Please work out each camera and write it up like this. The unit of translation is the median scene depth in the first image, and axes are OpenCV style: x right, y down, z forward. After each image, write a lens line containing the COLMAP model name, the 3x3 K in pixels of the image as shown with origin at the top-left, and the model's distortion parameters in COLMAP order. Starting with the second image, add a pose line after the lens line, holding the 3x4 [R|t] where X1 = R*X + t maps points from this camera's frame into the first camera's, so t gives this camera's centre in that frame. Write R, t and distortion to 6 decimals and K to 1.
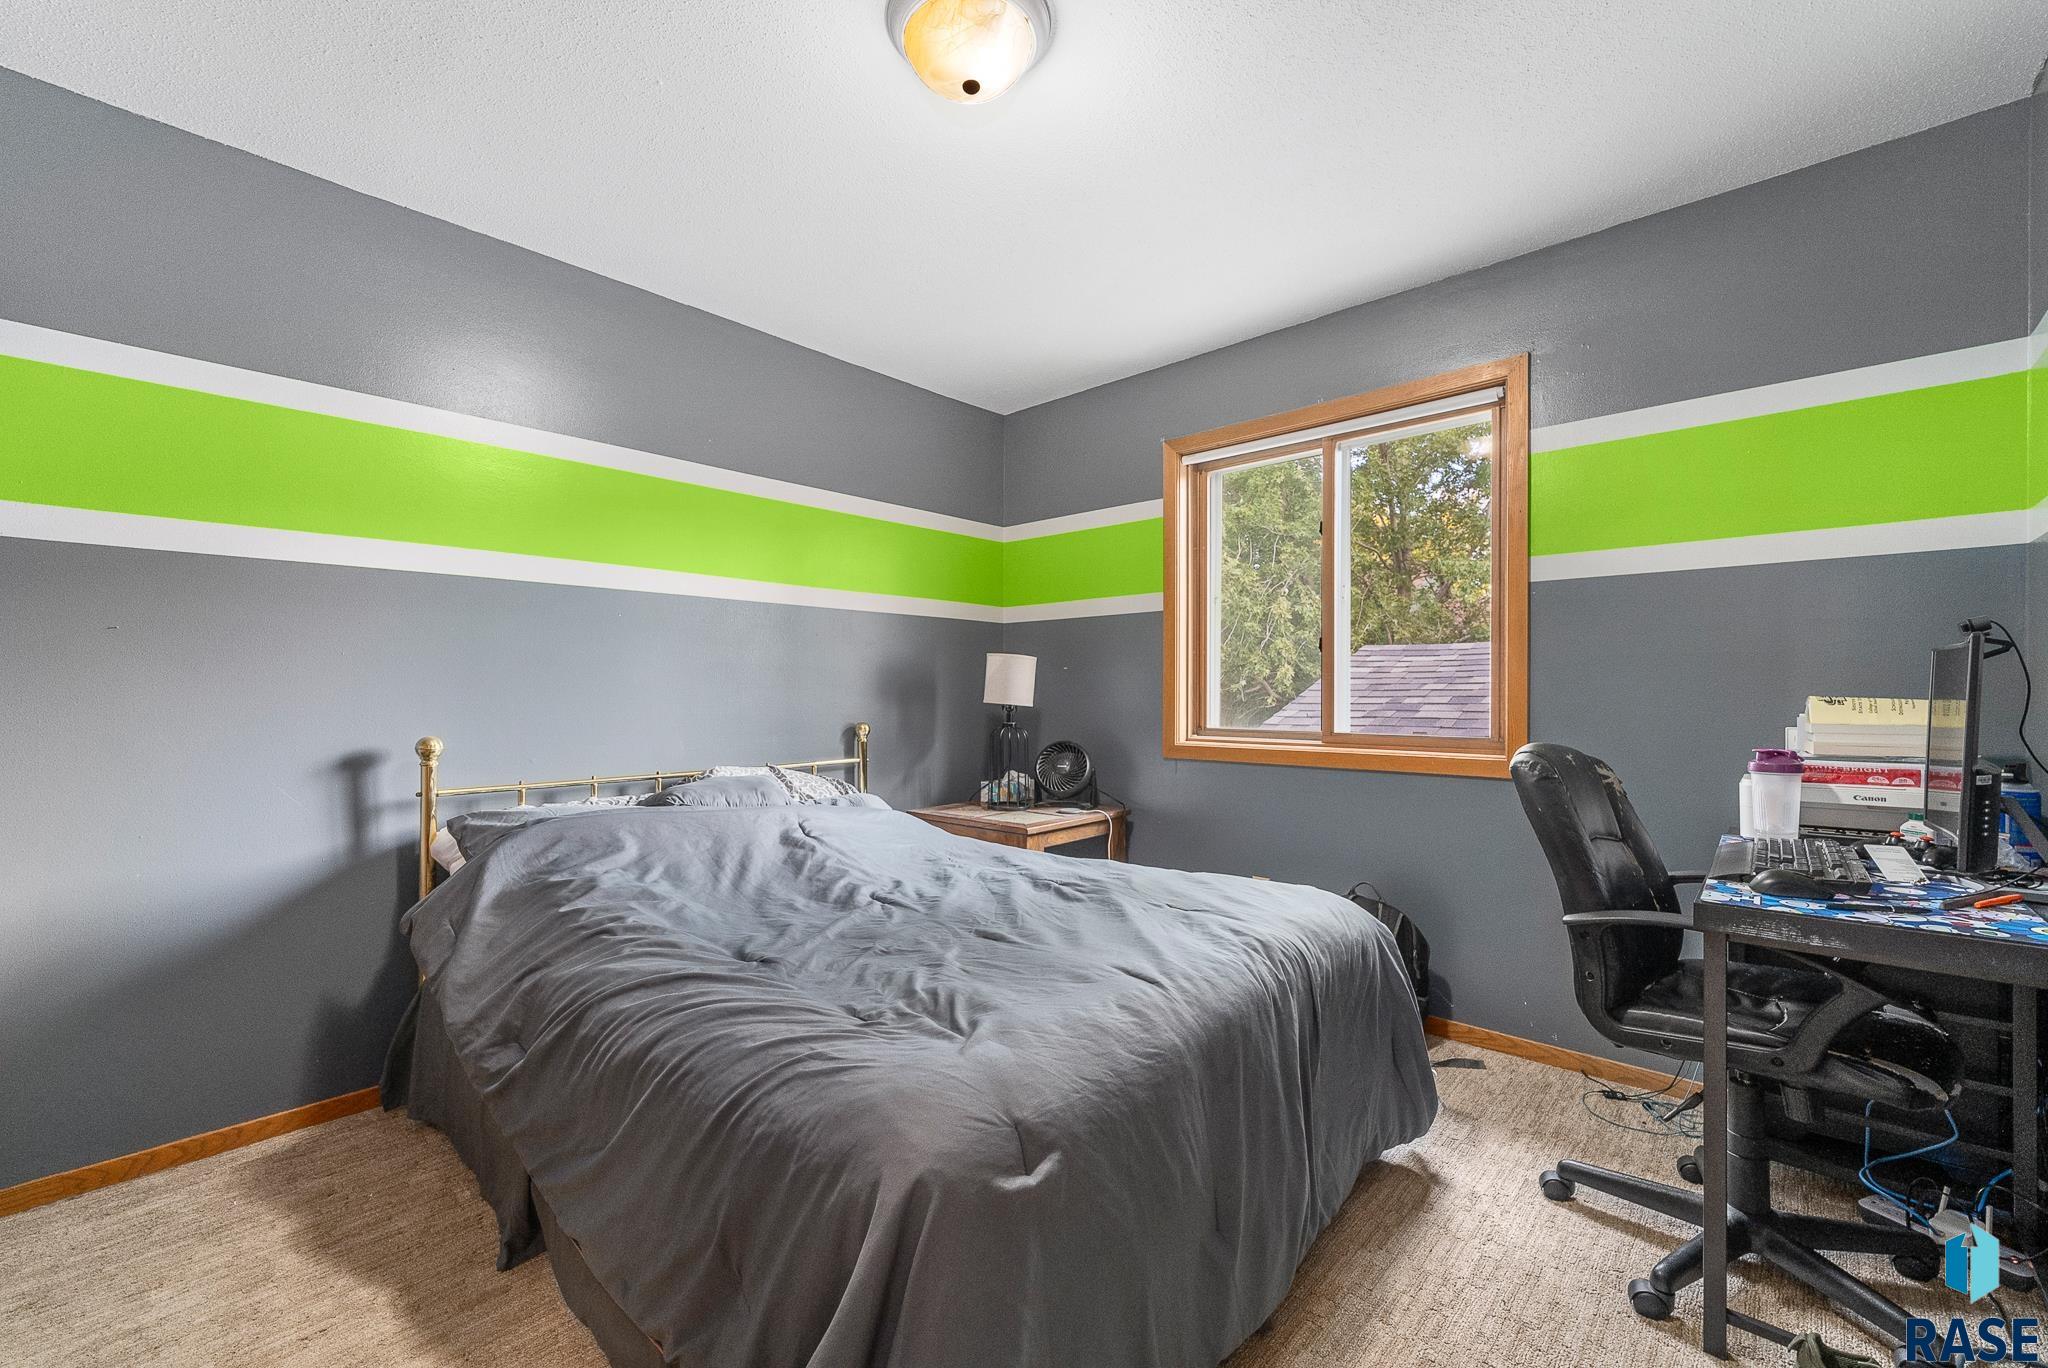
lens RADIAL K [[843.0, 0, 1024.0], [0, 843.0, 684.0], [0, 0, 1]] dist [0.000477, -0.000548]
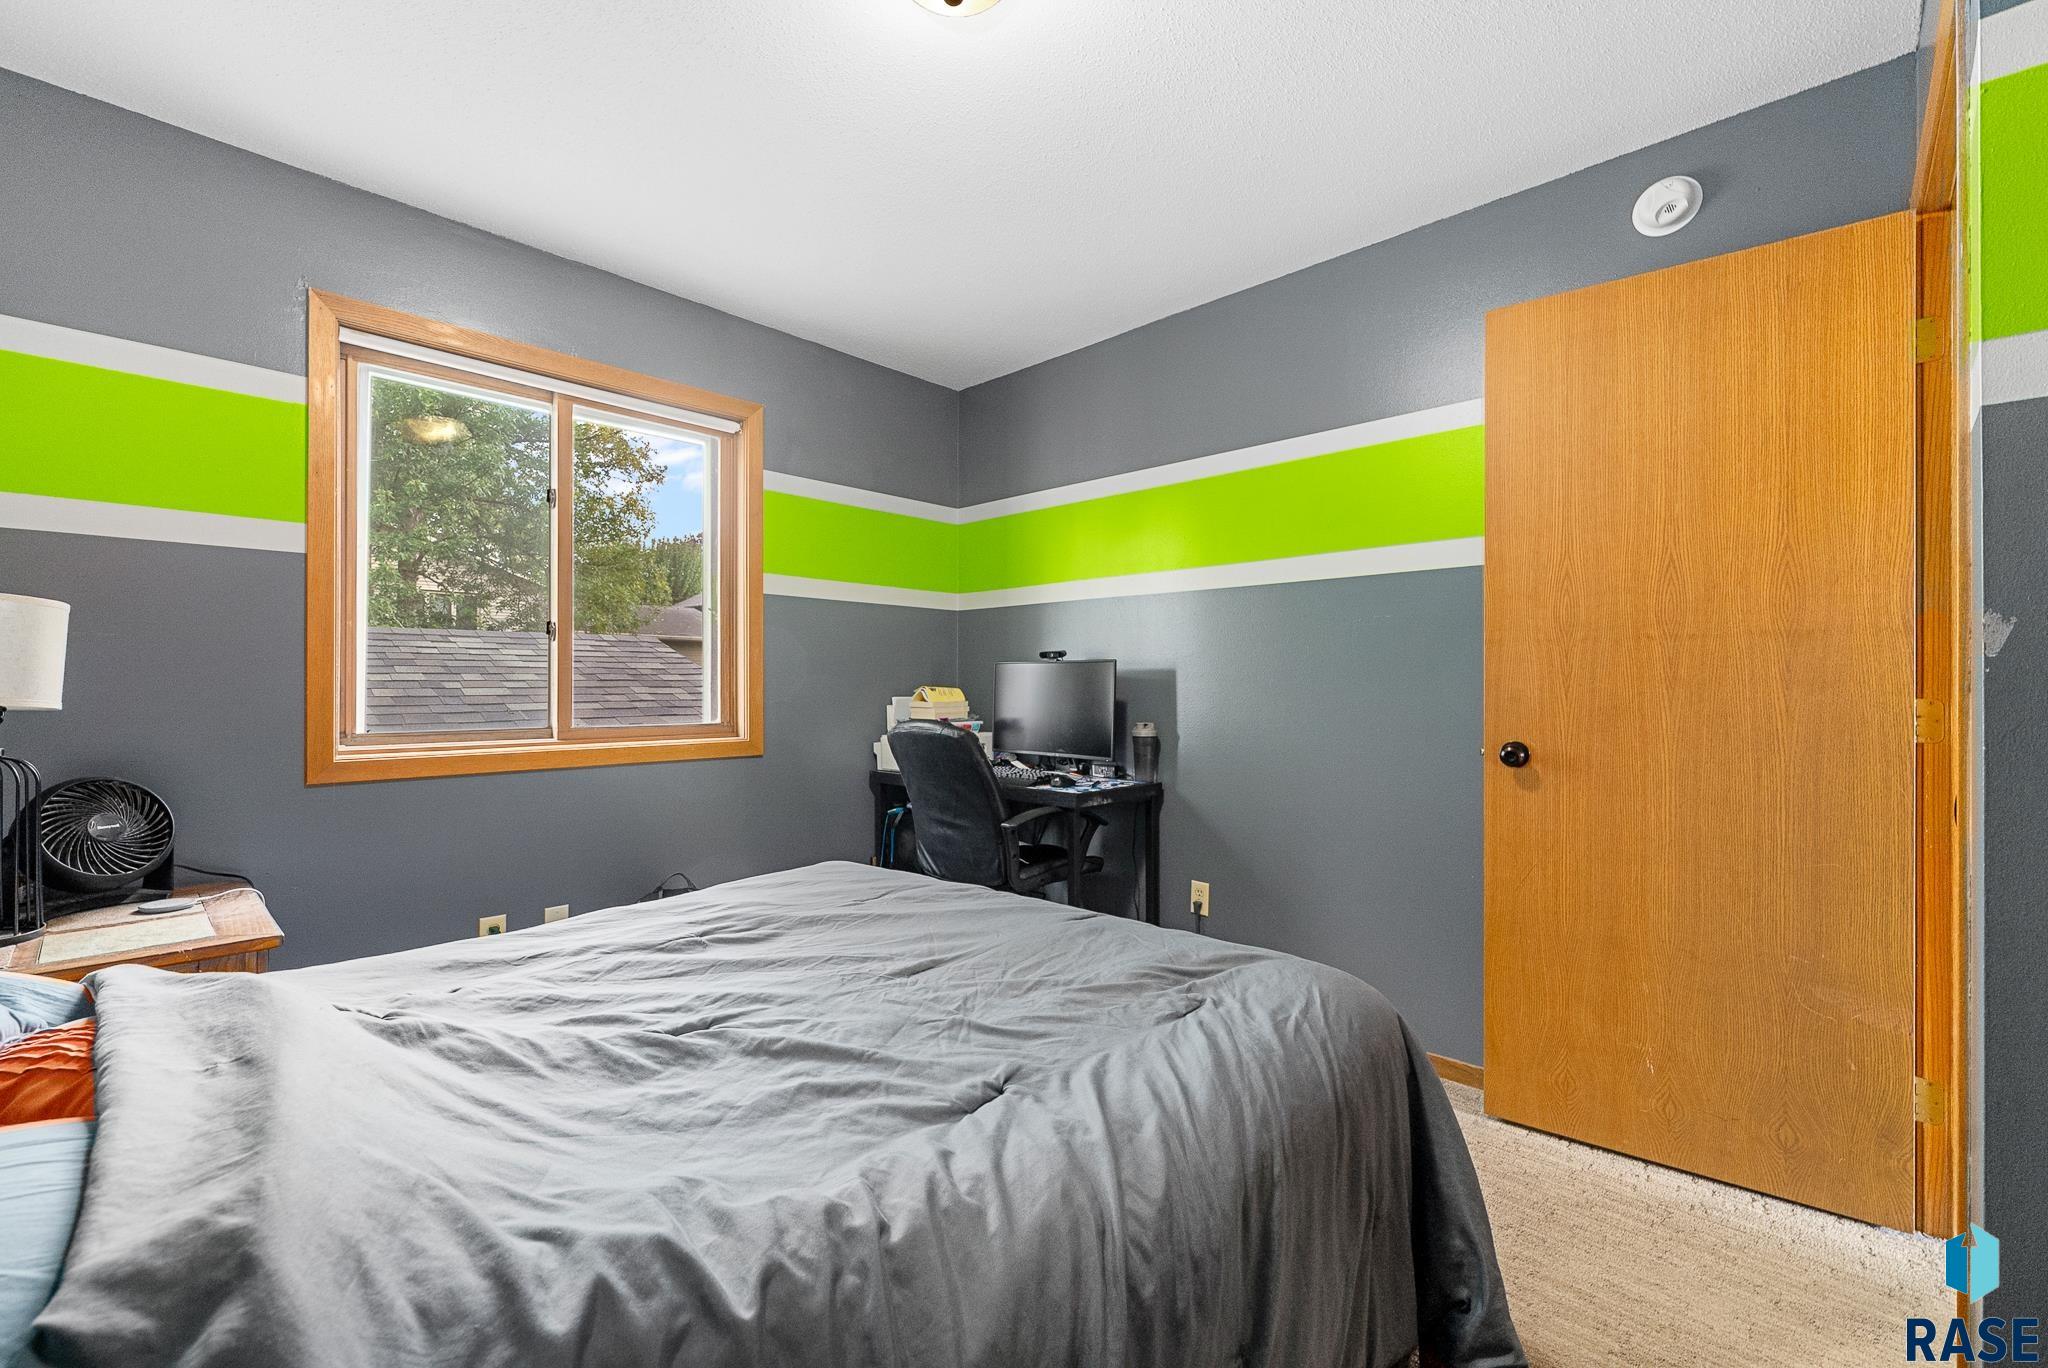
lens RADIAL K [[821.2, 0, 1024.0], [0, 821.2, 684.0], [0, 0, 1]] dist [0.025885, -0.000078]
pose [[0.034484, -0.004876, 0.999393, -0.821506], [-0.018830, 0.999807, 0.005528, -0.004435], [-0.999228, -0.019009, 0.034386, 0.796879]]
